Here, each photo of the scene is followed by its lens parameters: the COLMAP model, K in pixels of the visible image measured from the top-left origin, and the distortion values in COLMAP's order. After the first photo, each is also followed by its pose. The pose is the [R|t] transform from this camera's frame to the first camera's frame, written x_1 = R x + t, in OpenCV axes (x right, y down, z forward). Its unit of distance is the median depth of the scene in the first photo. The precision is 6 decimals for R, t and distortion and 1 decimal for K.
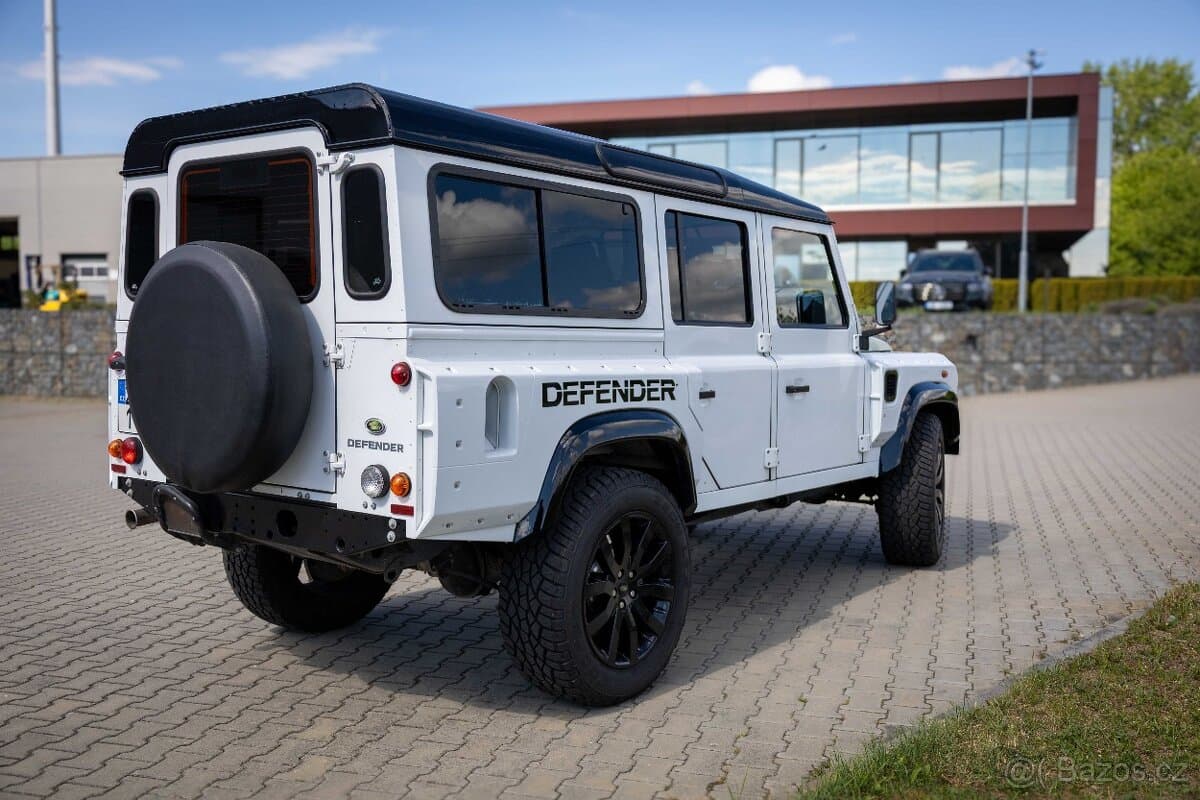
lens RADIAL K [[1189.9, 0, 600.0], [0, 1189.9, 400.0], [0, 0, 1]] dist [0.073057, -0.005239]
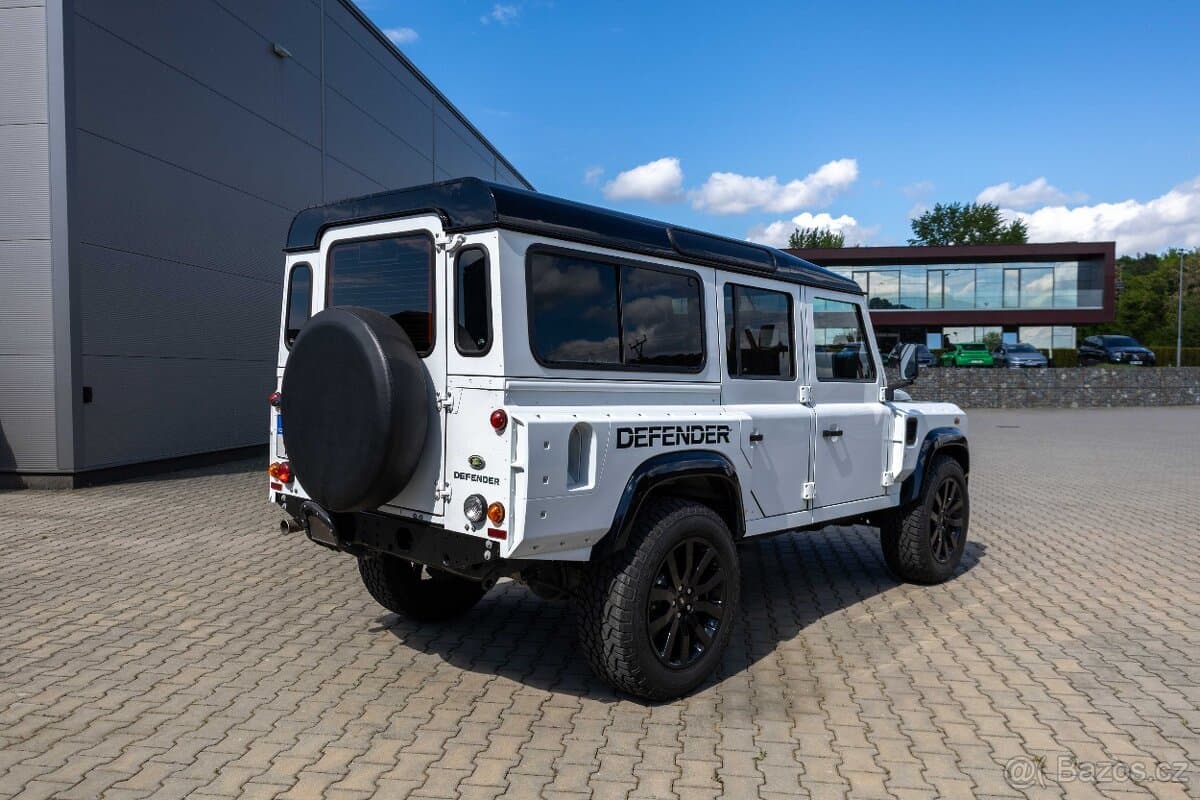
lens RADIAL K [[941.3, 0, 576.0], [0, 941.3, 407.7], [0, 0, 1]] dist [0.000102, -0.000621]
pose [[0.995603, 0.021860, -0.091083, -0.004162], [-0.023427, 0.999595, -0.016178, -0.017795], [0.090692, 0.018240, 0.995712, 0.062826]]
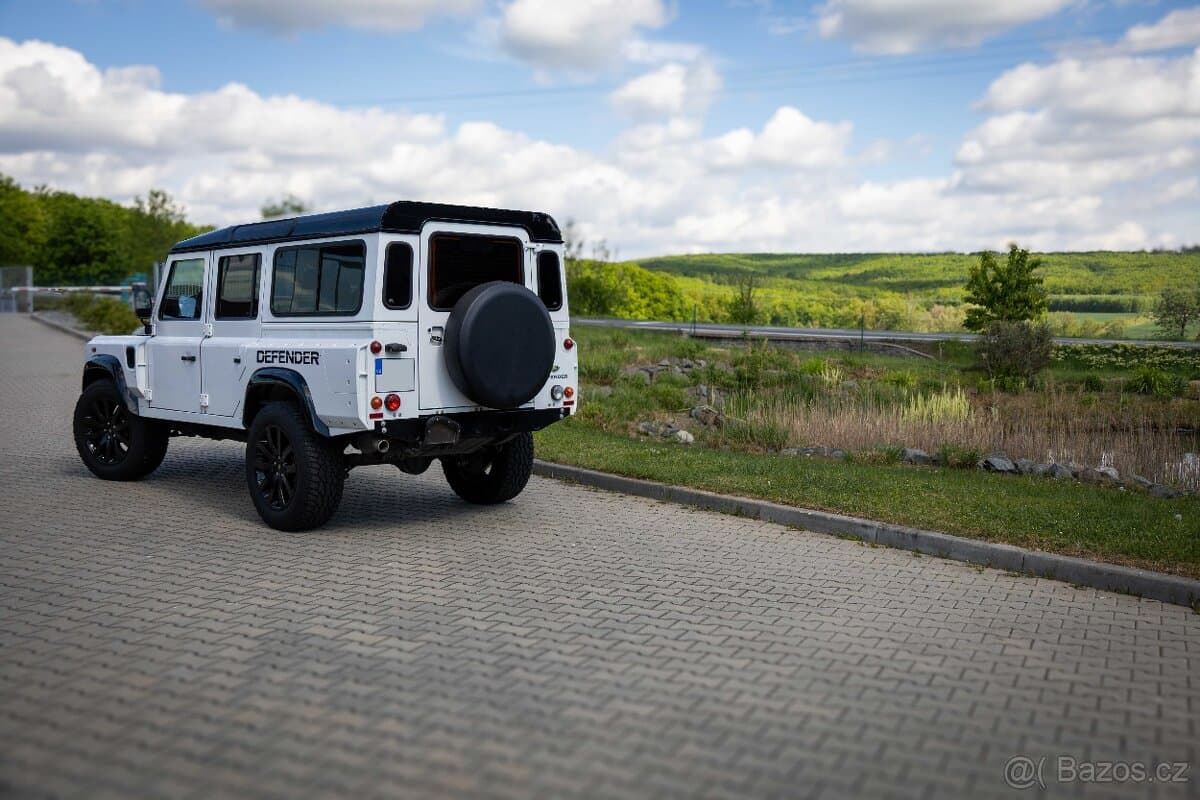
lens RADIAL K [[1097.4, 0, 600.0], [0, 1097.4, 400.0], [0, 0, 1]] dist [0.002895, -0.005371]
pose [[0.142341, -0.073251, 0.987103, -1.998072], [0.069709, 0.995524, 0.063824, -0.039142], [-0.987360, 0.059725, 0.146810, 0.562375]]
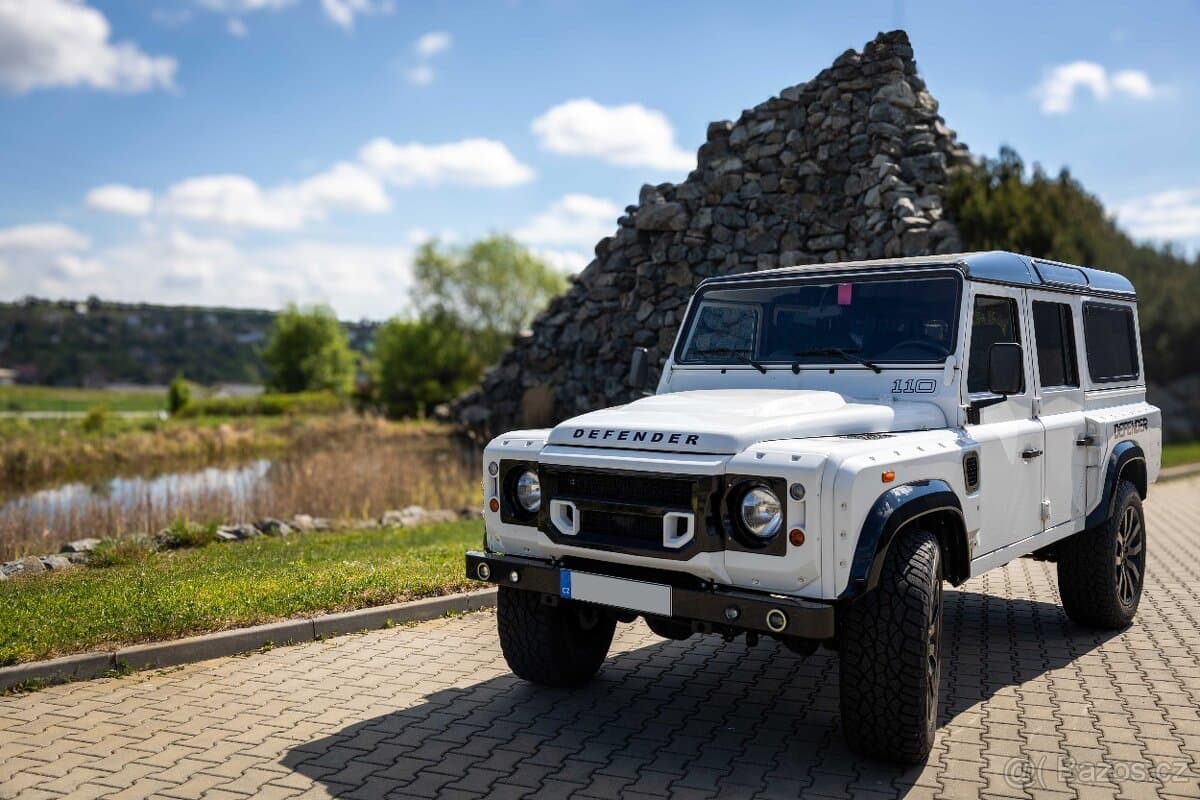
lens RADIAL K [[1097.4, 0, 600.0], [0, 1097.4, 400.0], [0, 0, 1]] dist [0.002895, -0.005371]
pose [[-0.998650, 0.009228, 0.051118, 0.308297], [0.014266, 0.994977, 0.099084, -0.233911], [-0.049946, 0.099679, -0.993765, 2.870845]]
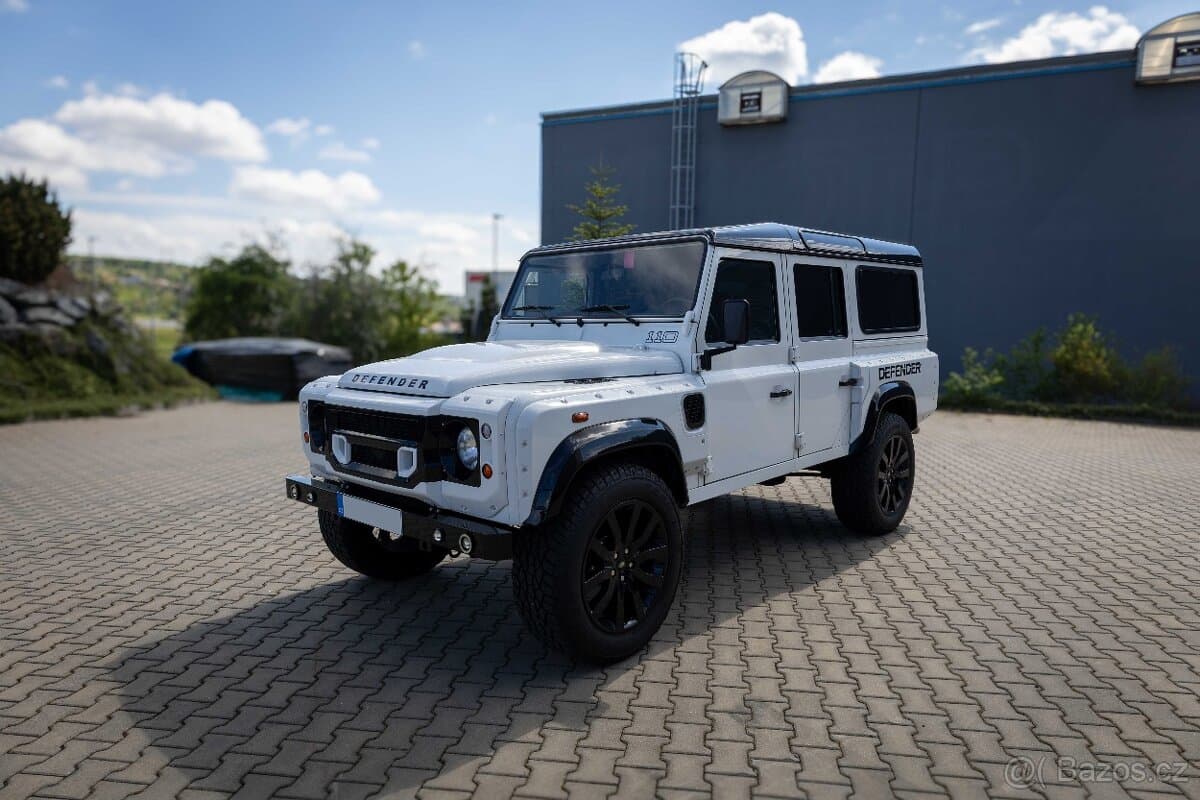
lens RADIAL K [[779.7, 0, 600.0], [0, 779.7, 400.0], [0, 0, 1]] dist [0.000086, -0.000363]
pose [[-0.994475, 0.004816, 0.104862, 0.011000], [0.022291, 0.985854, 0.166118, -0.213793], [-0.102578, 0.167537, -0.980515, 2.666834]]
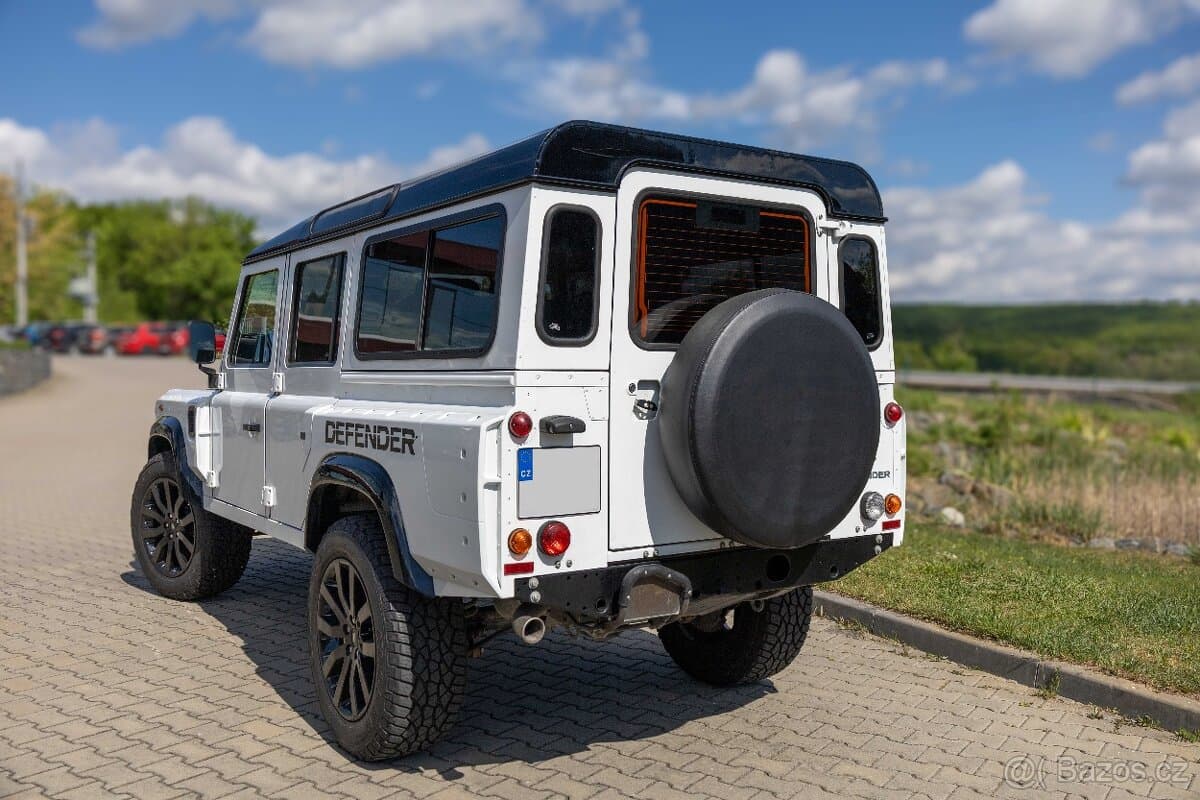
lens RADIAL K [[1021.1, 0, 600.0], [0, 1021.1, 400.0], [0, 0, 1]] dist [-0.000754, -0.000511]
pose [[0.323660, -0.030990, 0.945666, -1.103815], [0.063756, 0.997906, 0.010881, -0.057394], [-0.944023, 0.056770, 0.324958, 0.834139]]
